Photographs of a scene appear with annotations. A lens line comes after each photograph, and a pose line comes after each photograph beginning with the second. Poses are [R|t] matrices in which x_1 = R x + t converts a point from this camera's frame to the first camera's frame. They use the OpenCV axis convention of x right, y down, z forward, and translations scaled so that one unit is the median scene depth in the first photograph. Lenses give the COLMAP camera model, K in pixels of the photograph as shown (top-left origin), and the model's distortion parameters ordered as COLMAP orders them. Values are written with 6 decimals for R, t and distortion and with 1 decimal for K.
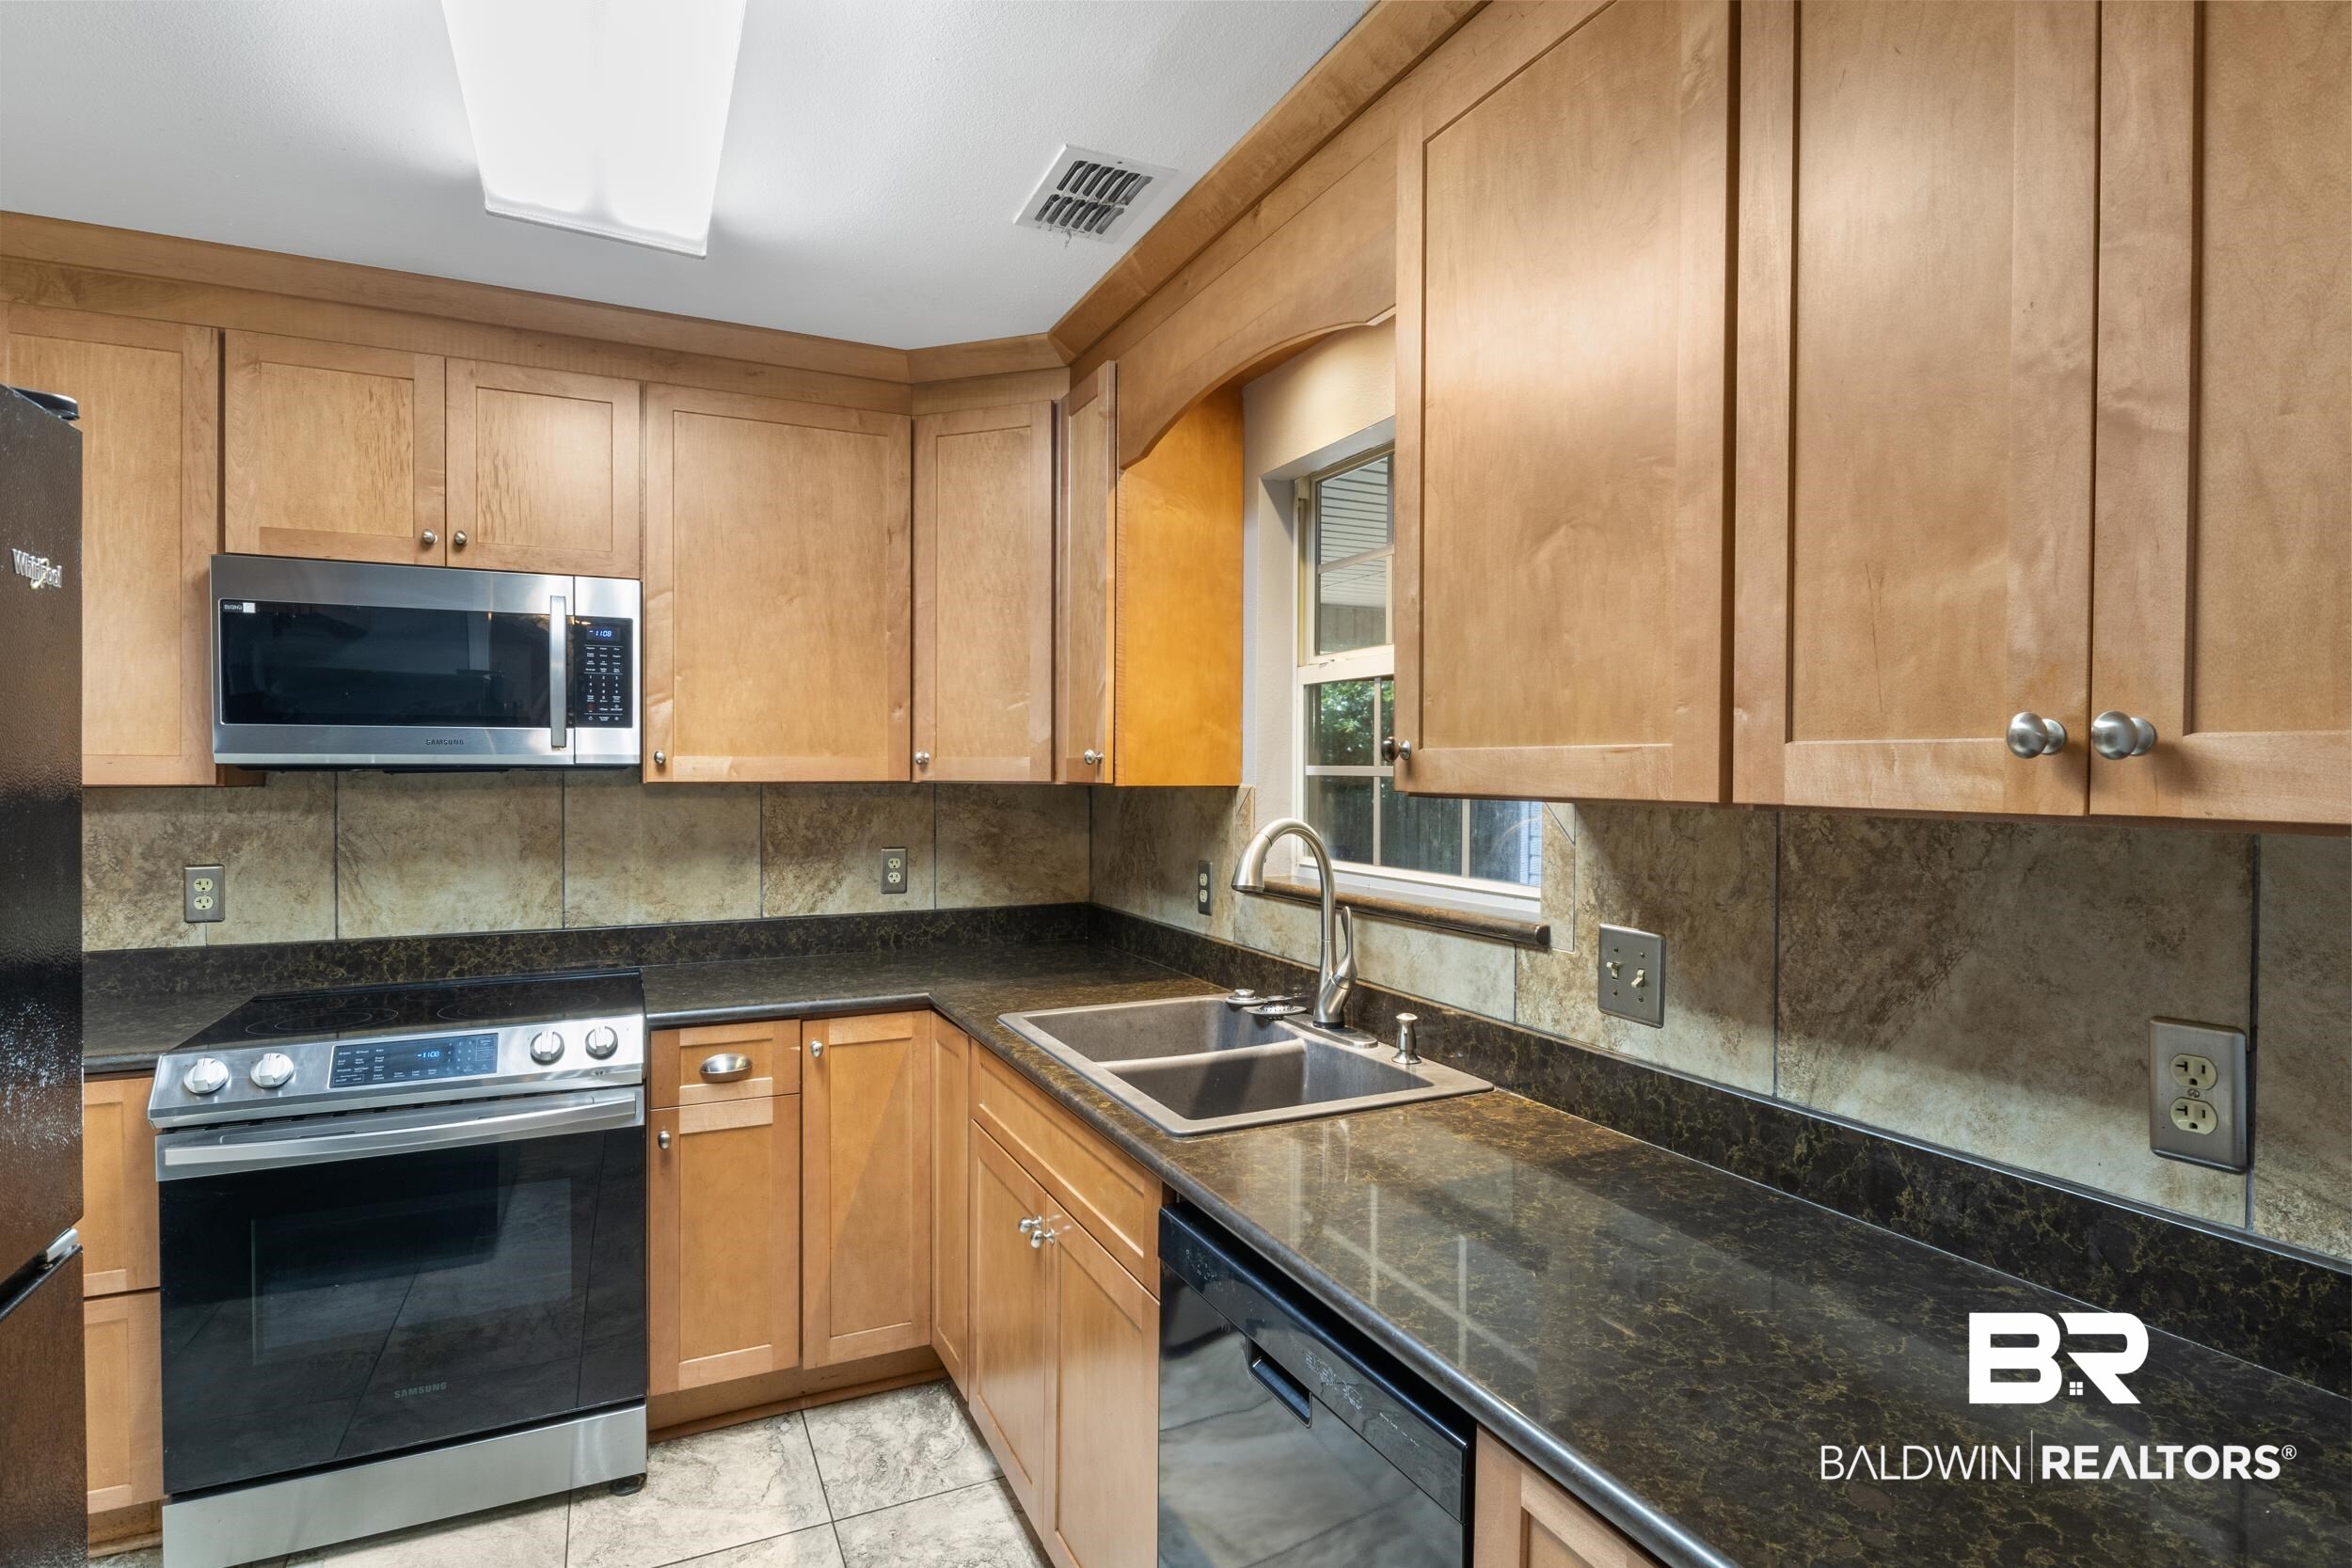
lens RADIAL K [[1179.1, 0, 1177.3], [0, 1179.1, 774.4], [0, 0, 1]] dist [-0.005815, -0.001317]
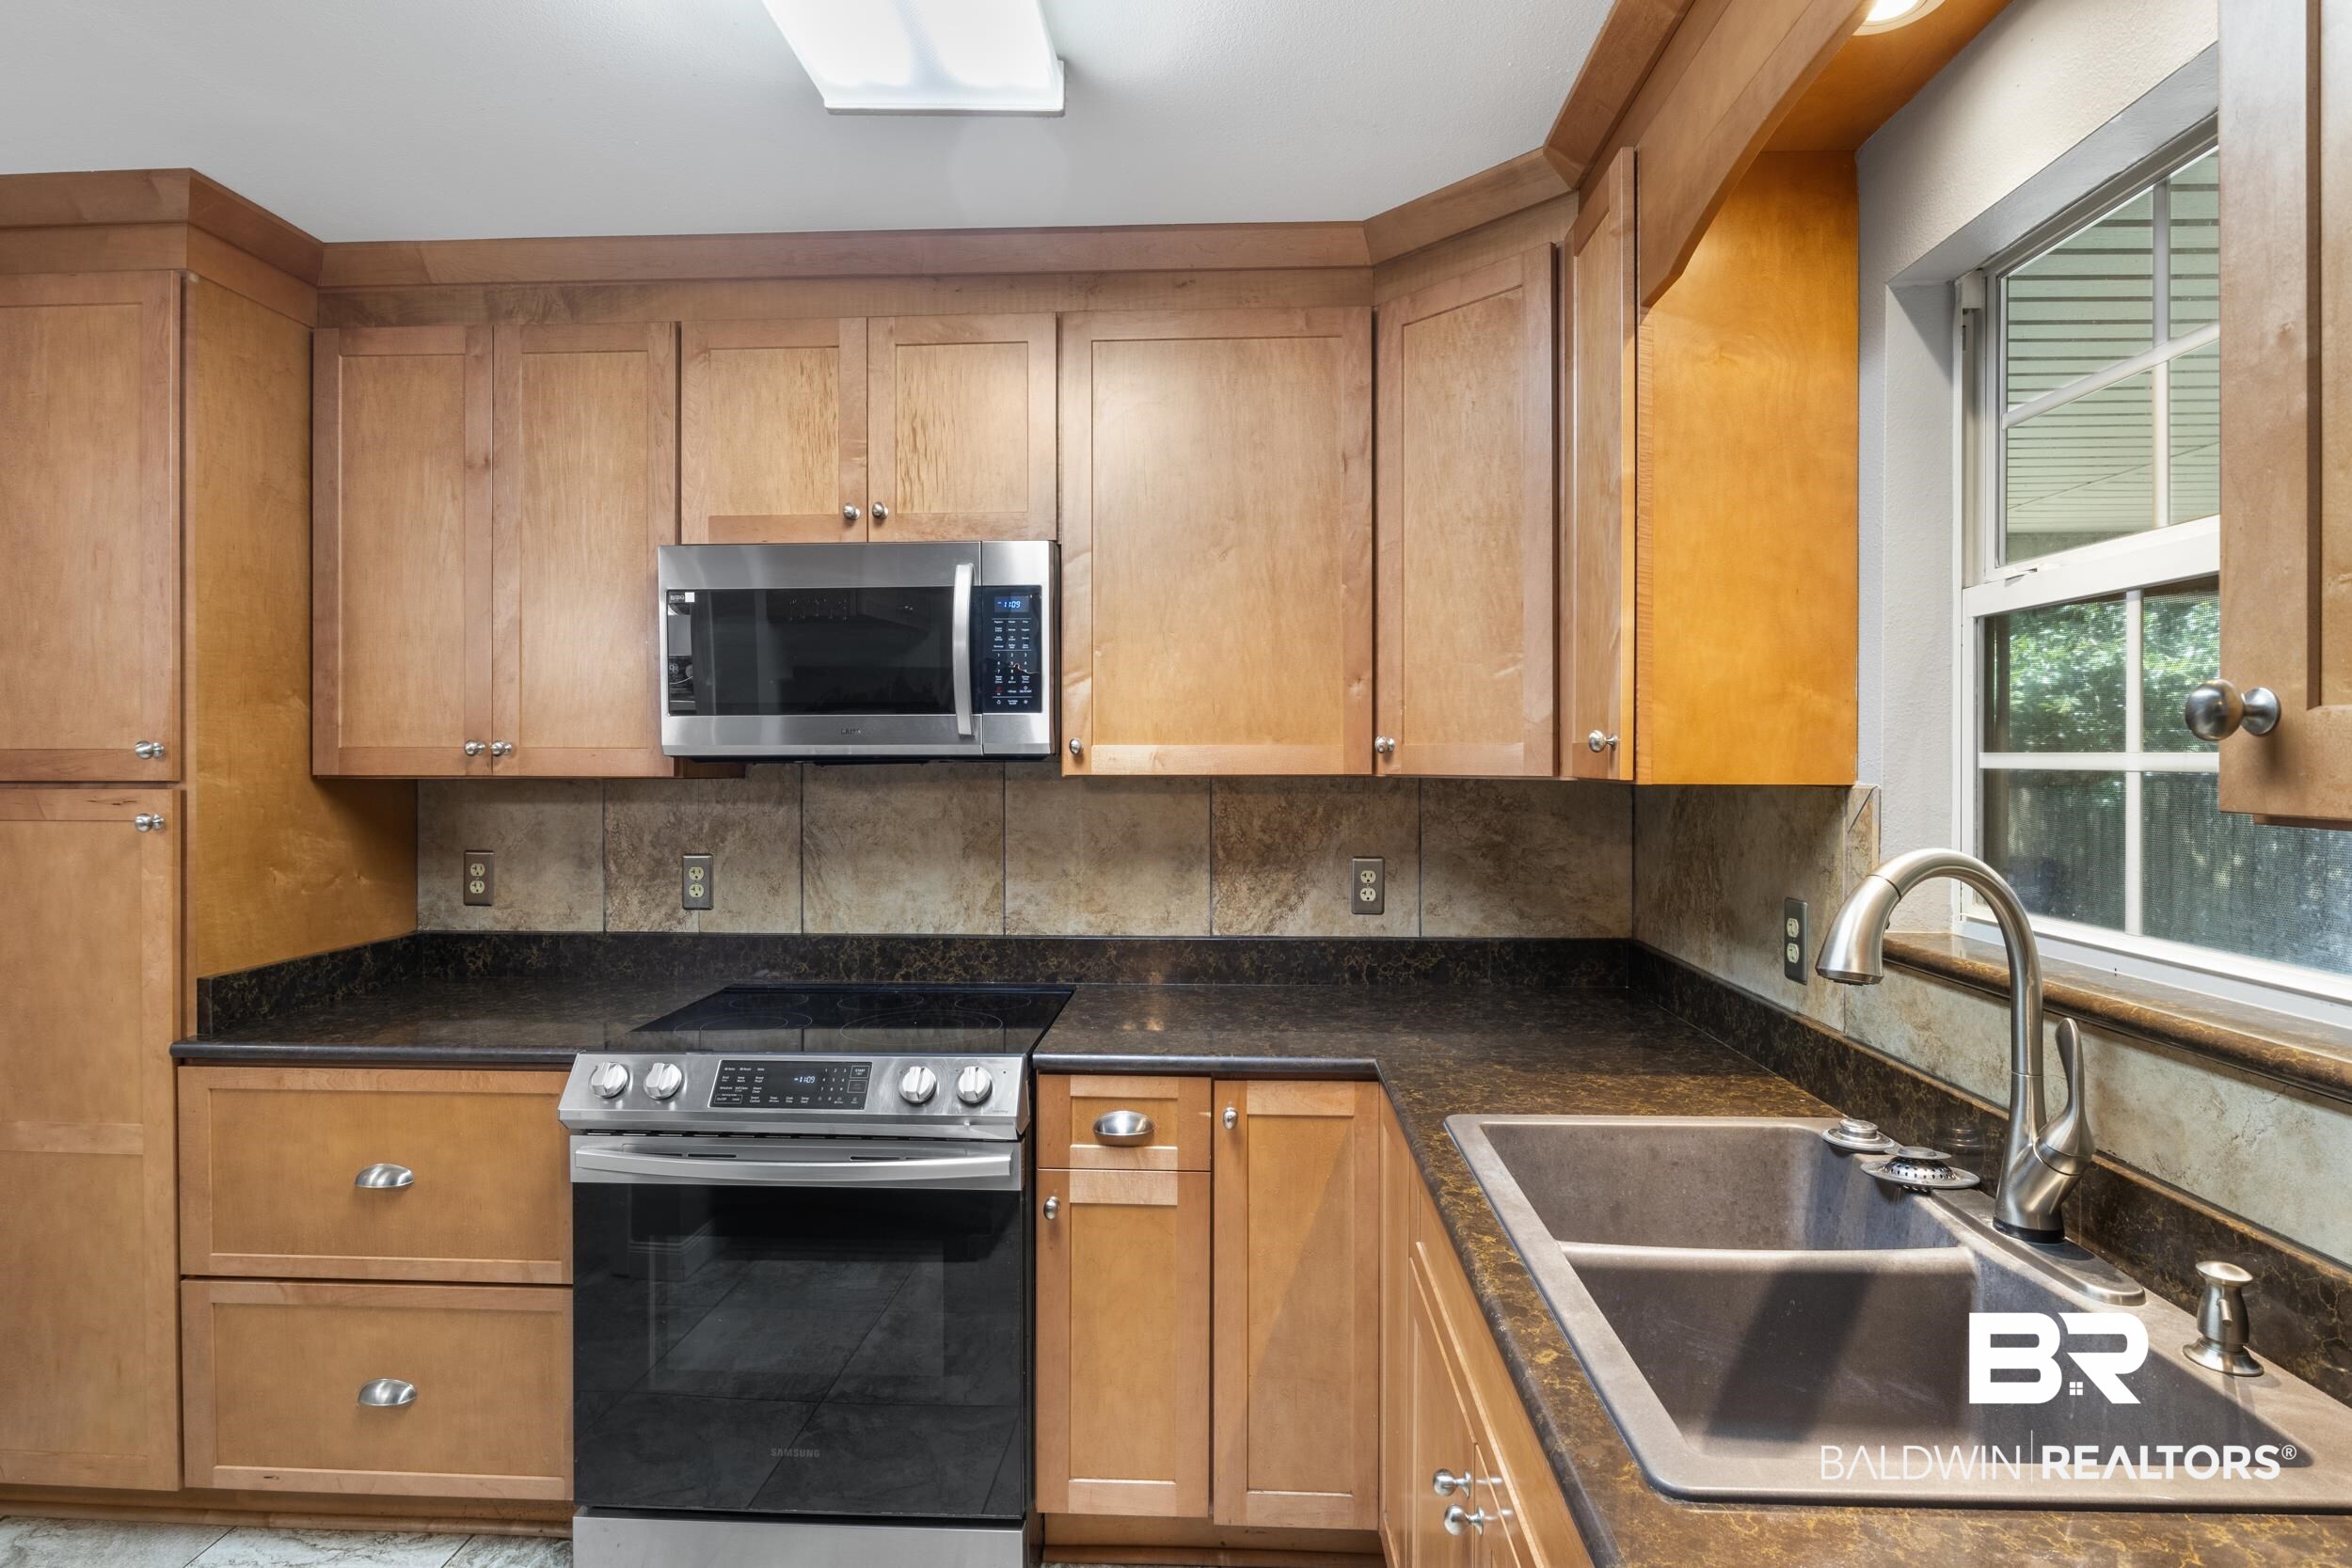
lens RADIAL K [[1185.4, 0, 1177.9], [0, 1185.4, 759.0], [0, 0, 1]] dist [-0.009031, -0.000167]
pose [[0.881231, -0.002413, -0.472680, 0.033002], [0.000314, 0.999990, -0.004519, -0.001452], [0.472686, 0.003834, 0.881222, 0.273184]]
